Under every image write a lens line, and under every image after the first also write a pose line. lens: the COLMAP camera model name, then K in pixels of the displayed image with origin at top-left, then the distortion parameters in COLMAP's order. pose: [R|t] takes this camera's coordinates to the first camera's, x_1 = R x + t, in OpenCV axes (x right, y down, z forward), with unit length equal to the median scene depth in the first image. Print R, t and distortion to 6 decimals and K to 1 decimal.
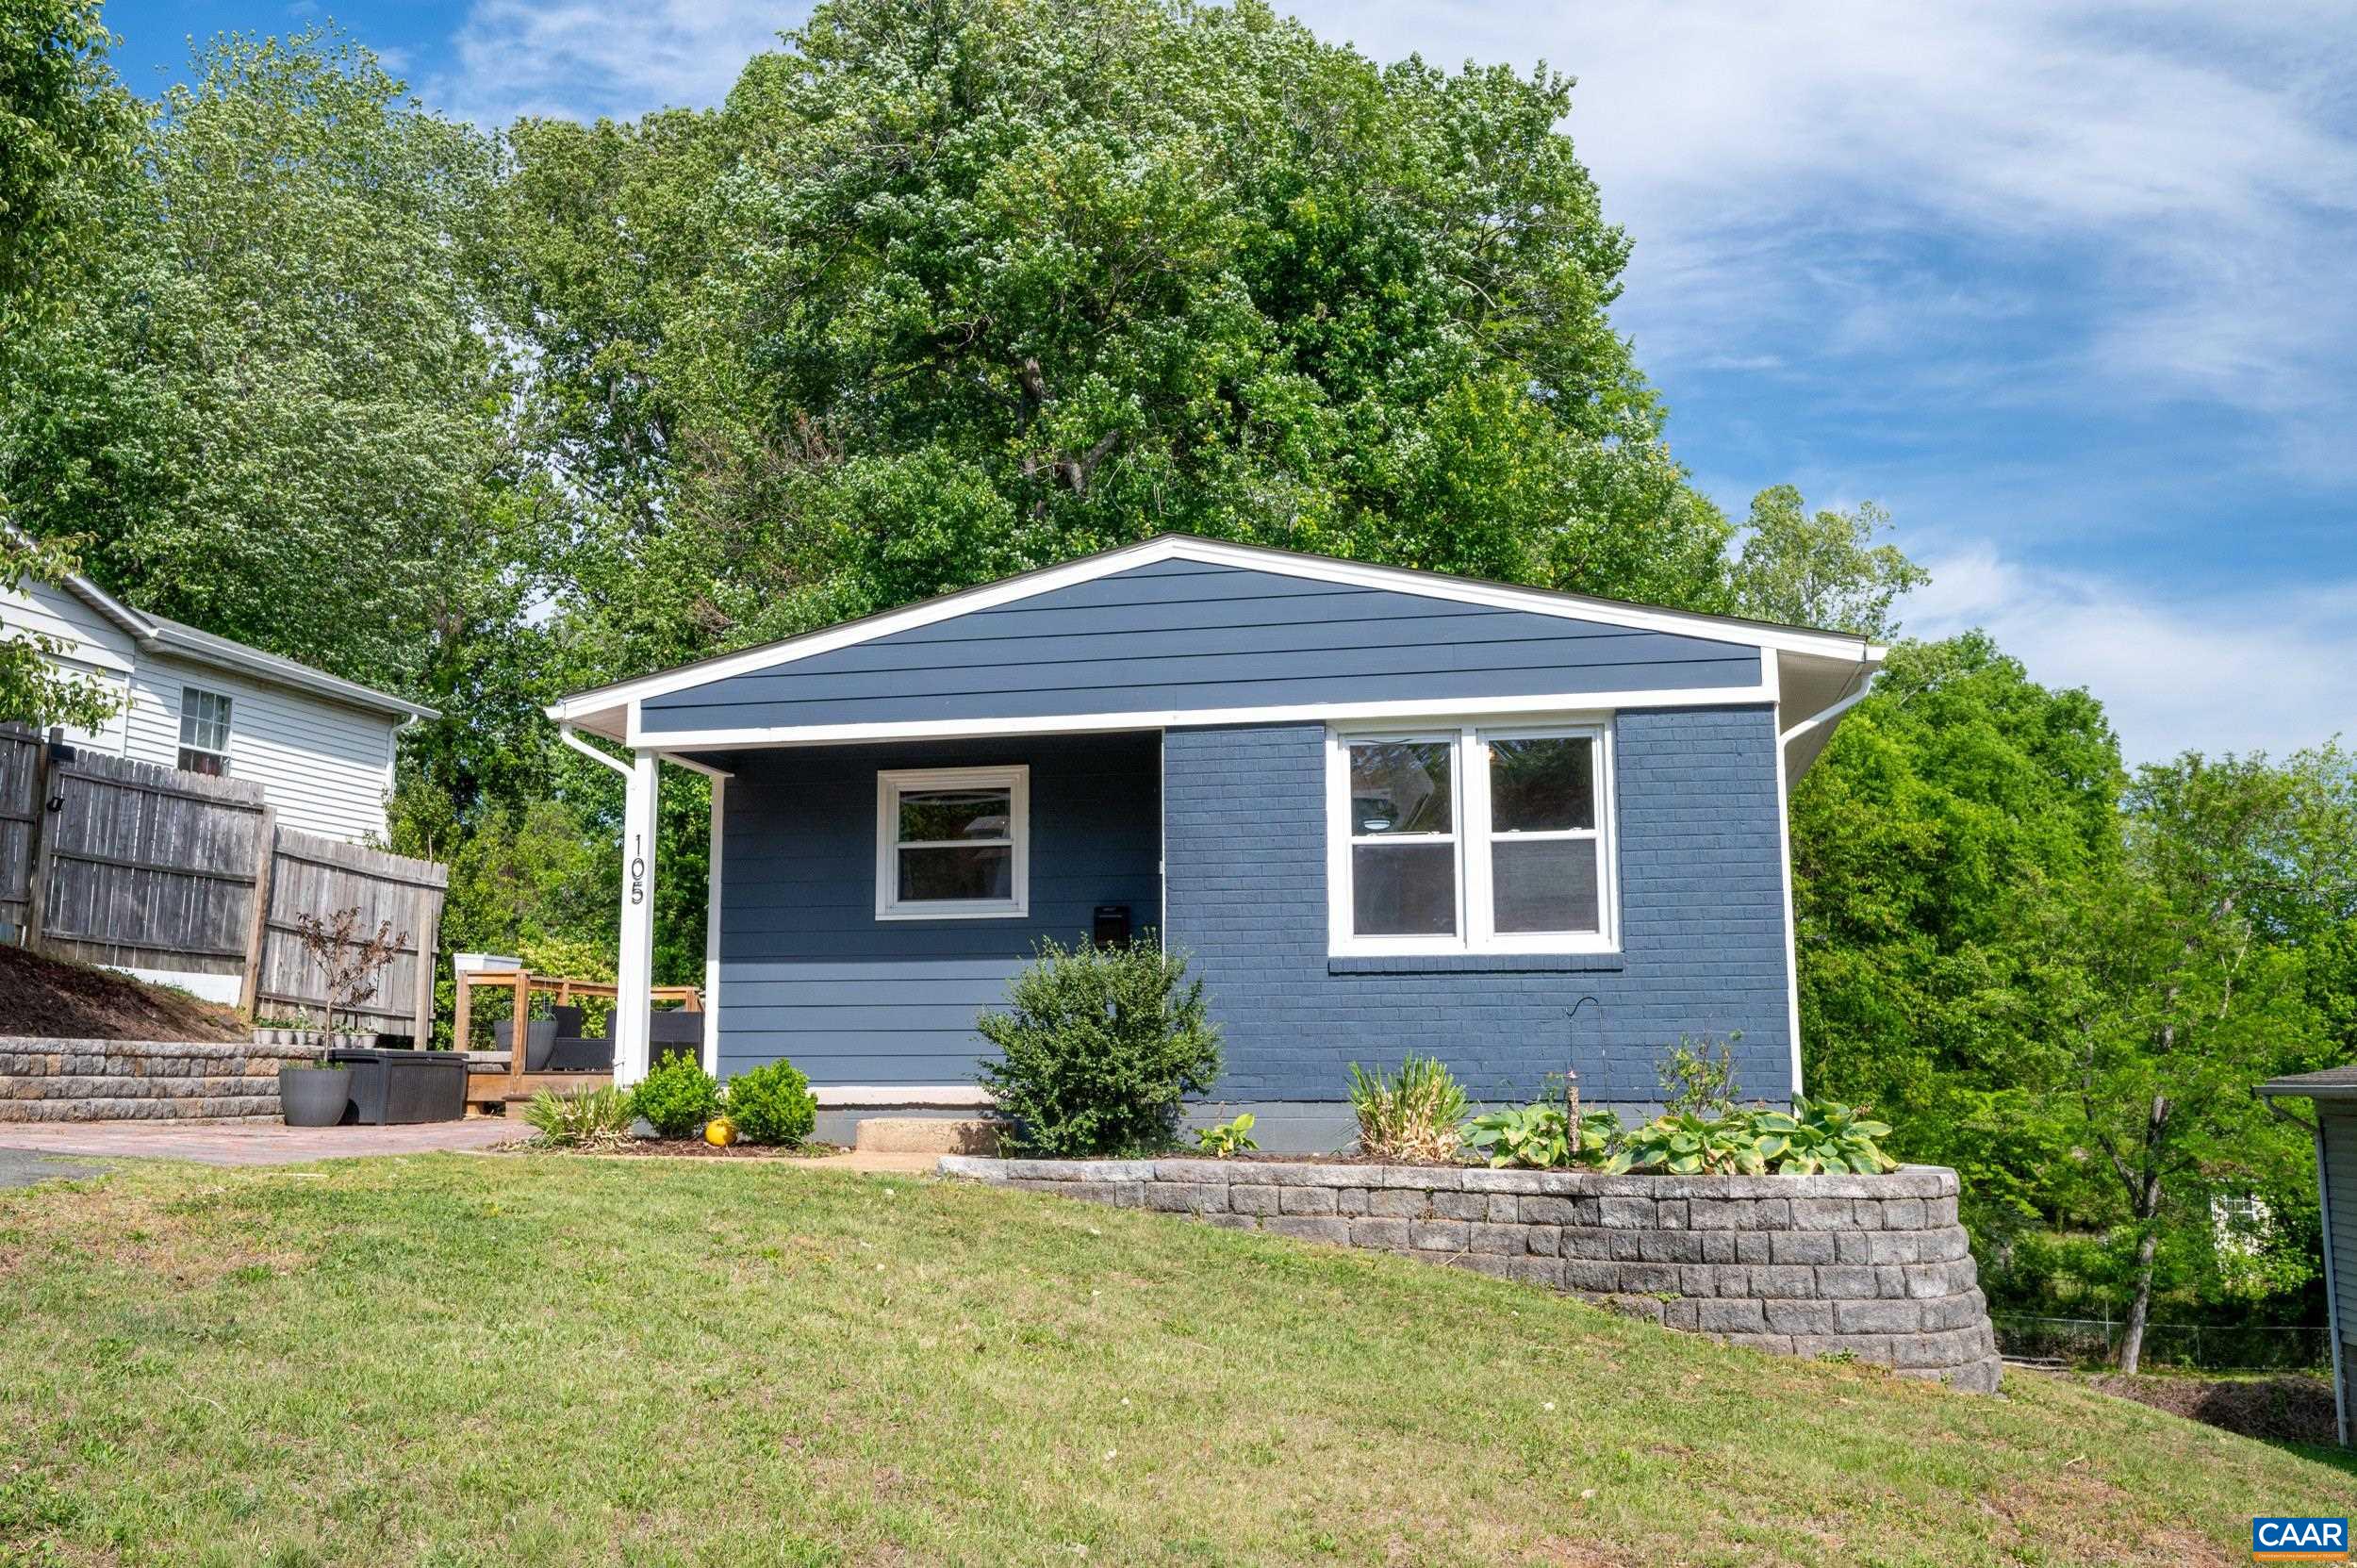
lens RADIAL K [[2050.7, 0, 1178.5], [0, 2050.7, 784.0], [0, 0, 1]] dist [0.000063, -0.008989]
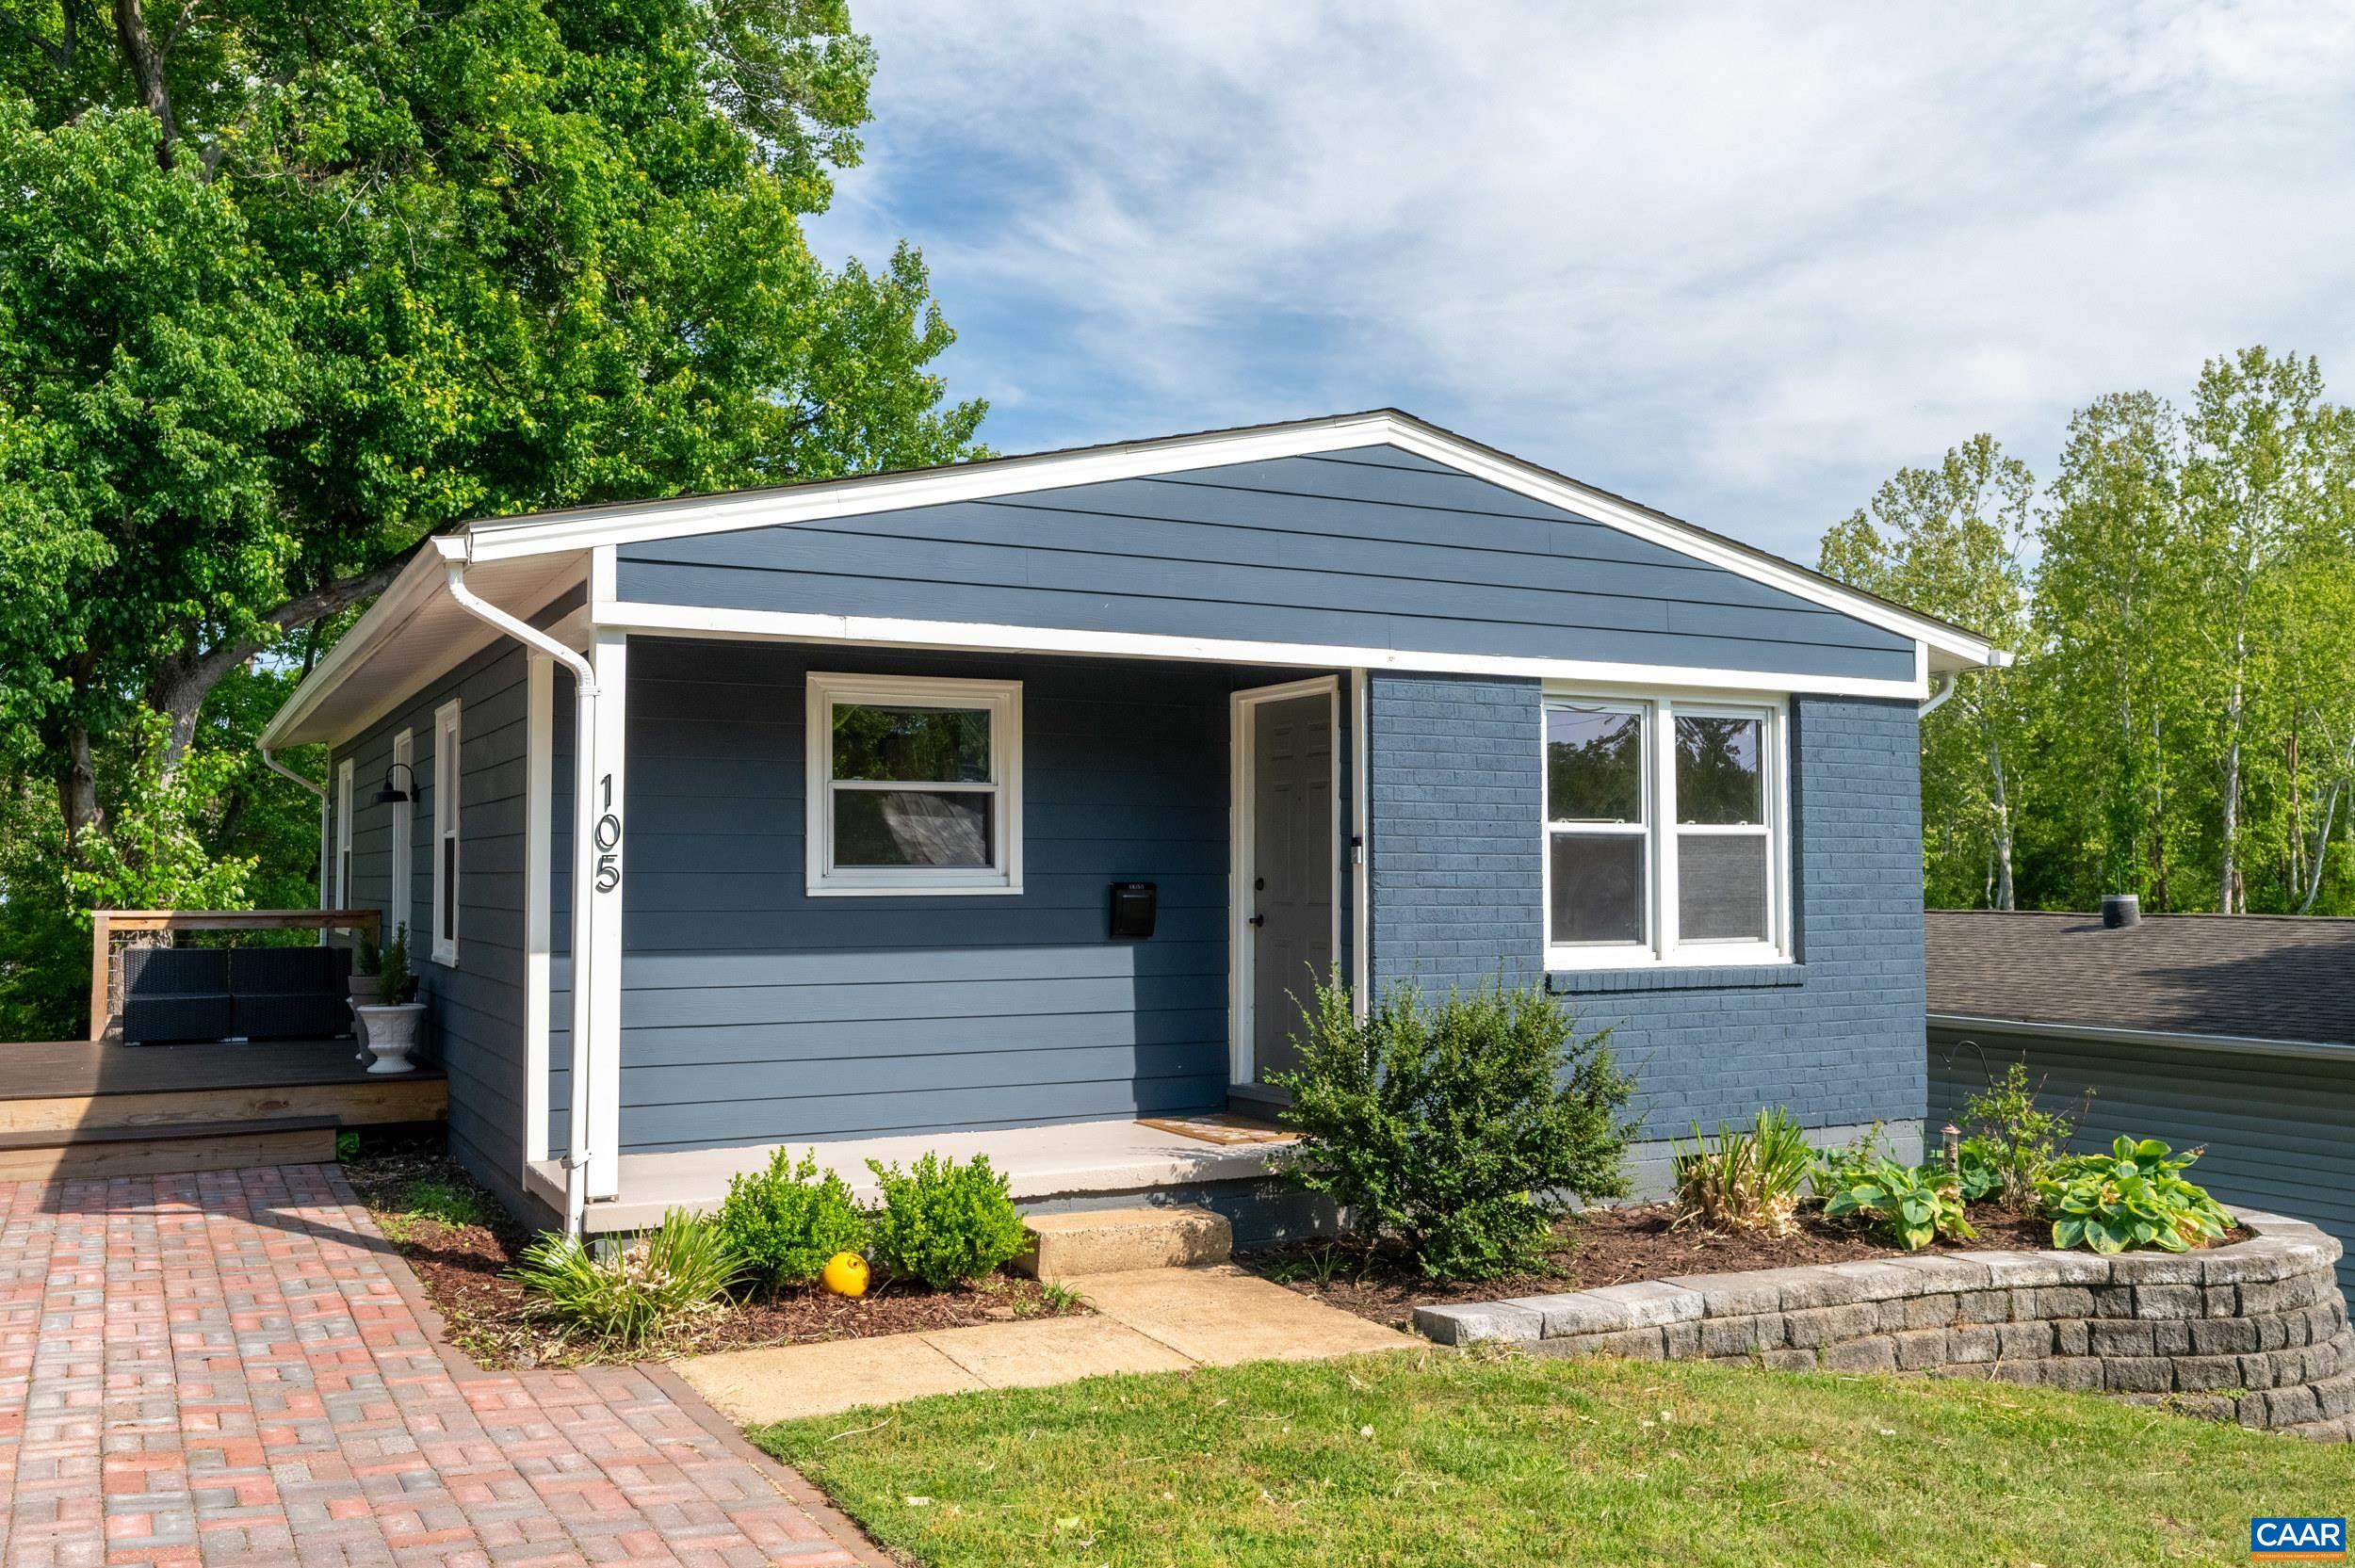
lens RADIAL K [[1951.1, 0, 1177.5], [0, 1951.1, 784.0], [0, 0, 1]] dist [-0.001341, -0.002977]
pose [[0.770618, 0.031953, 0.636496, -0.533246], [-0.094330, 0.993460, 0.064335, -0.026017], [-0.630278, -0.109619, 0.768592, 0.502407]]
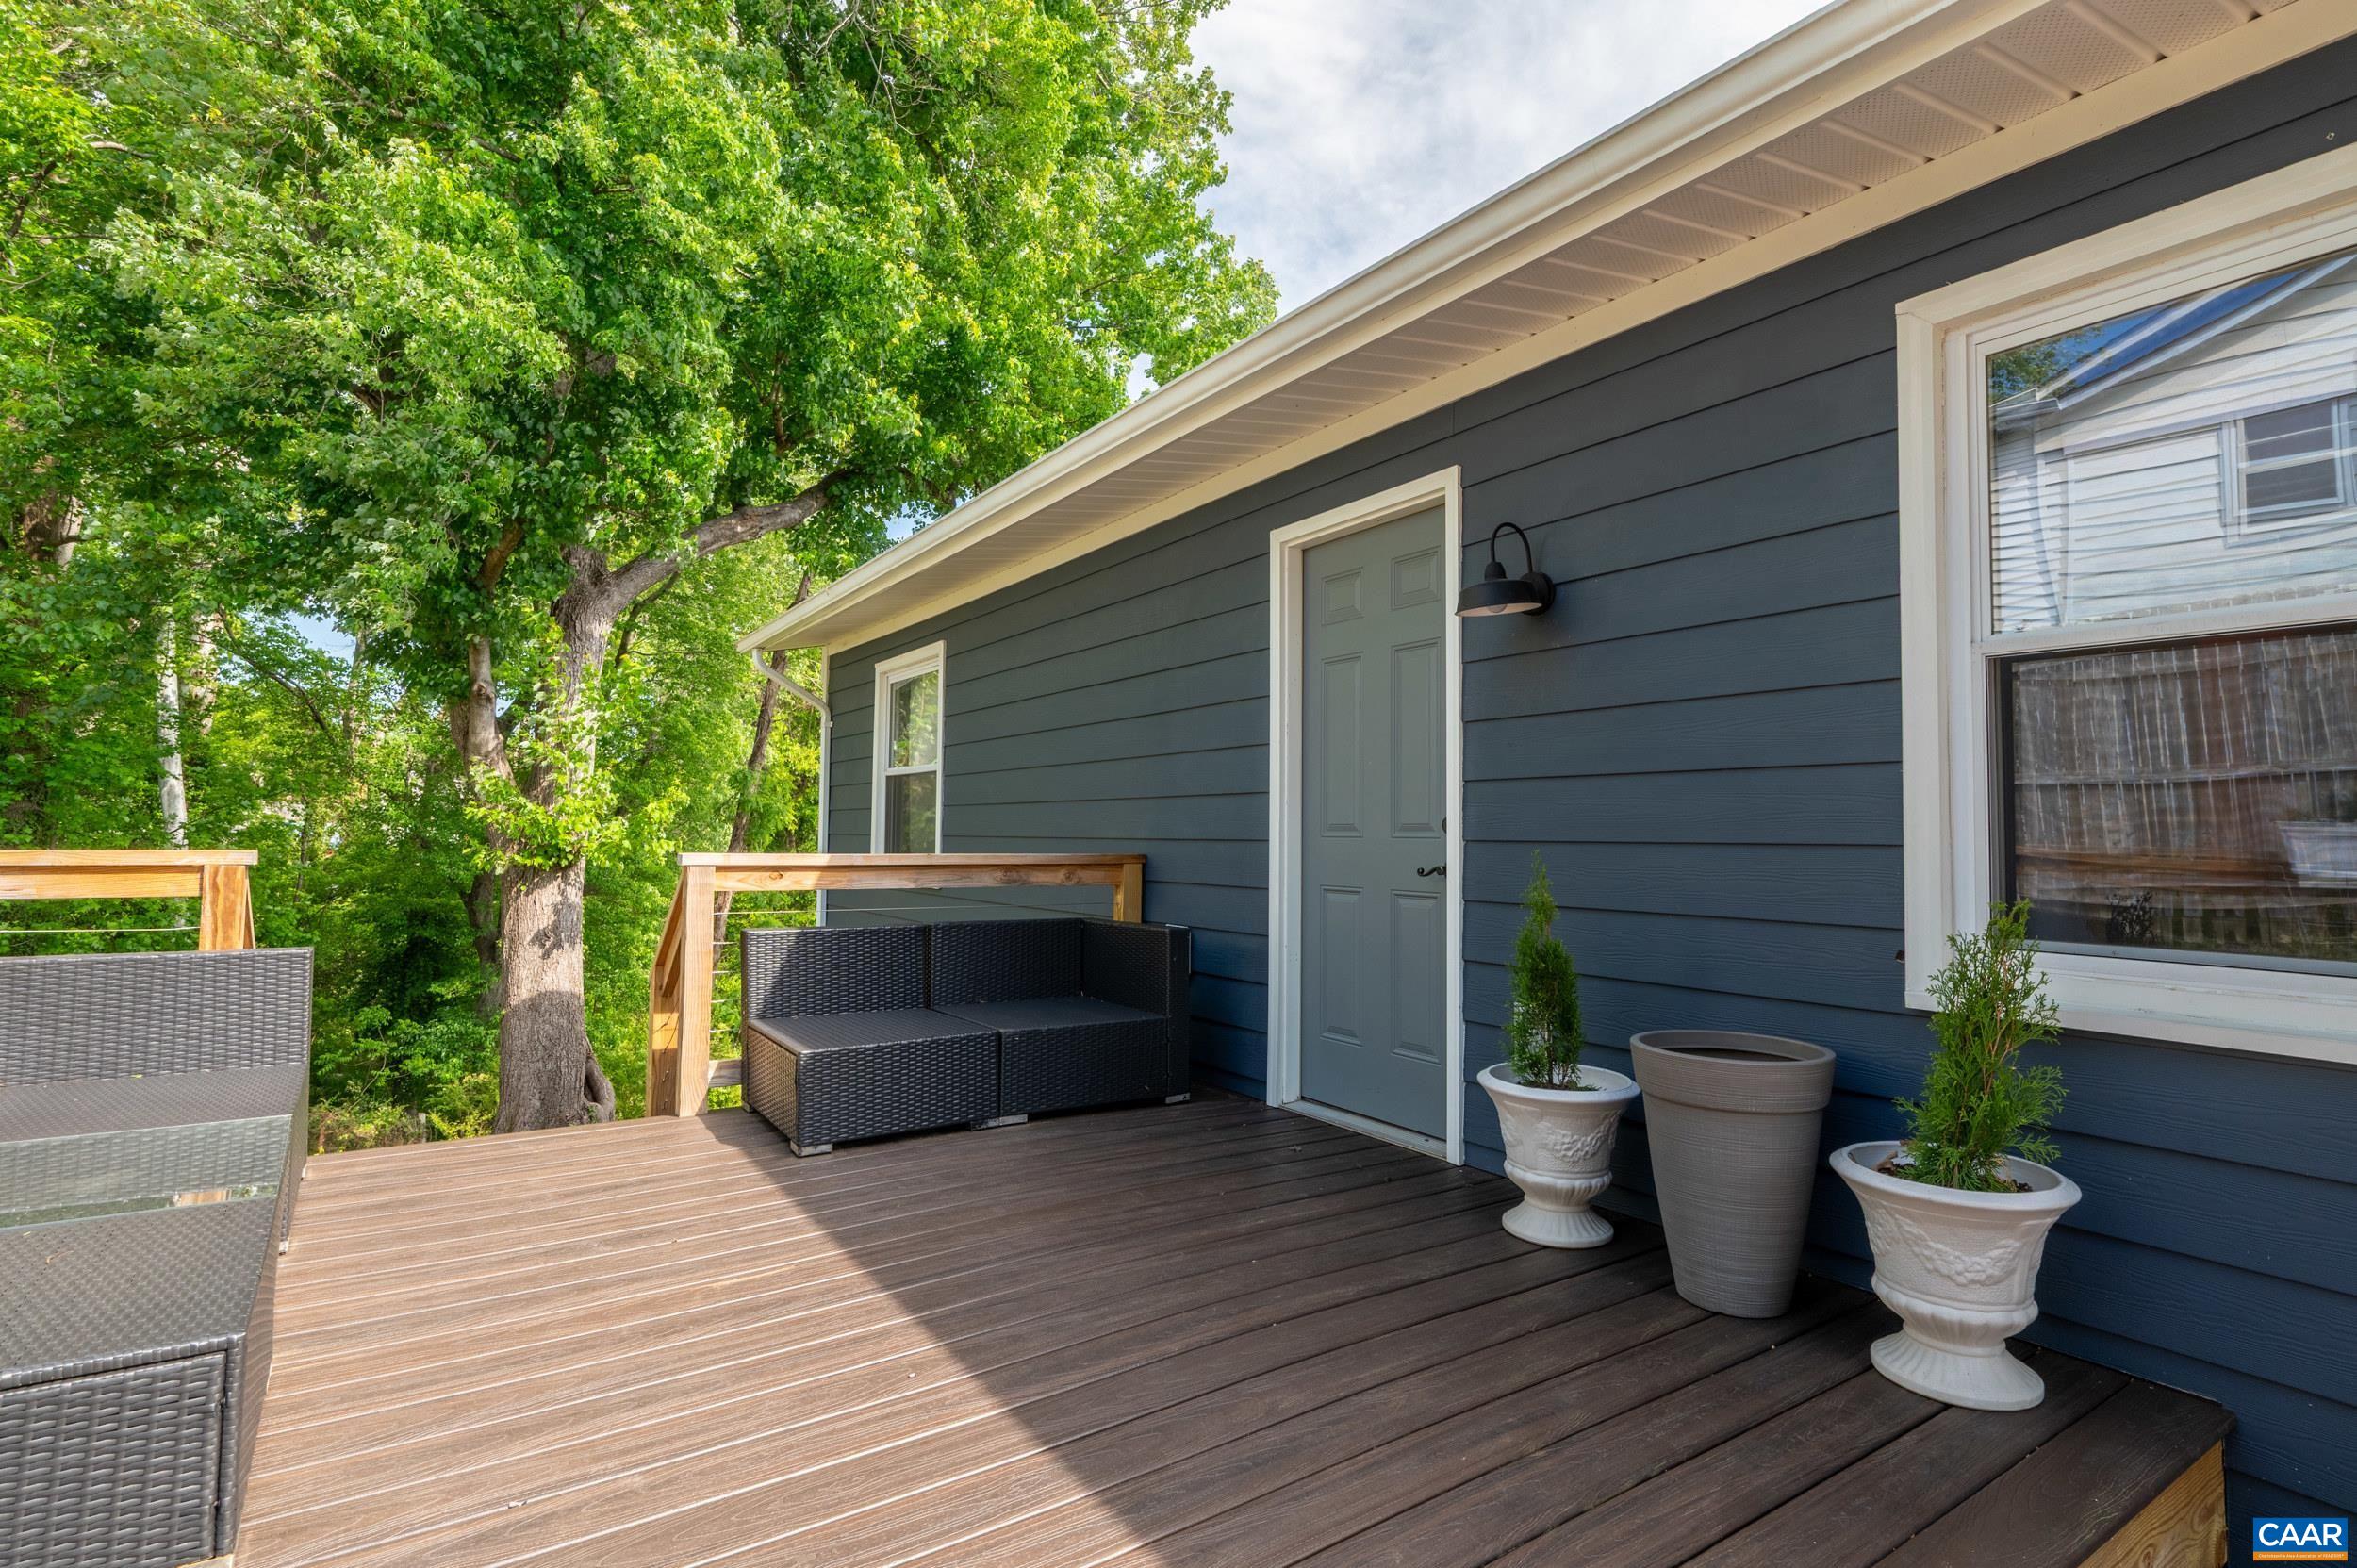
lens RADIAL K [[1141.6, 0, 1185.5], [0, 1141.6, 790.8], [0, 0, 1]] dist [0.000242, -0.000350]
pose [[0.699028, 0.037086, 0.714132, -0.436175], [-0.116526, 0.991214, 0.062586, 0.114943], [-0.705536, -0.126964, 0.697208, 1.374775]]
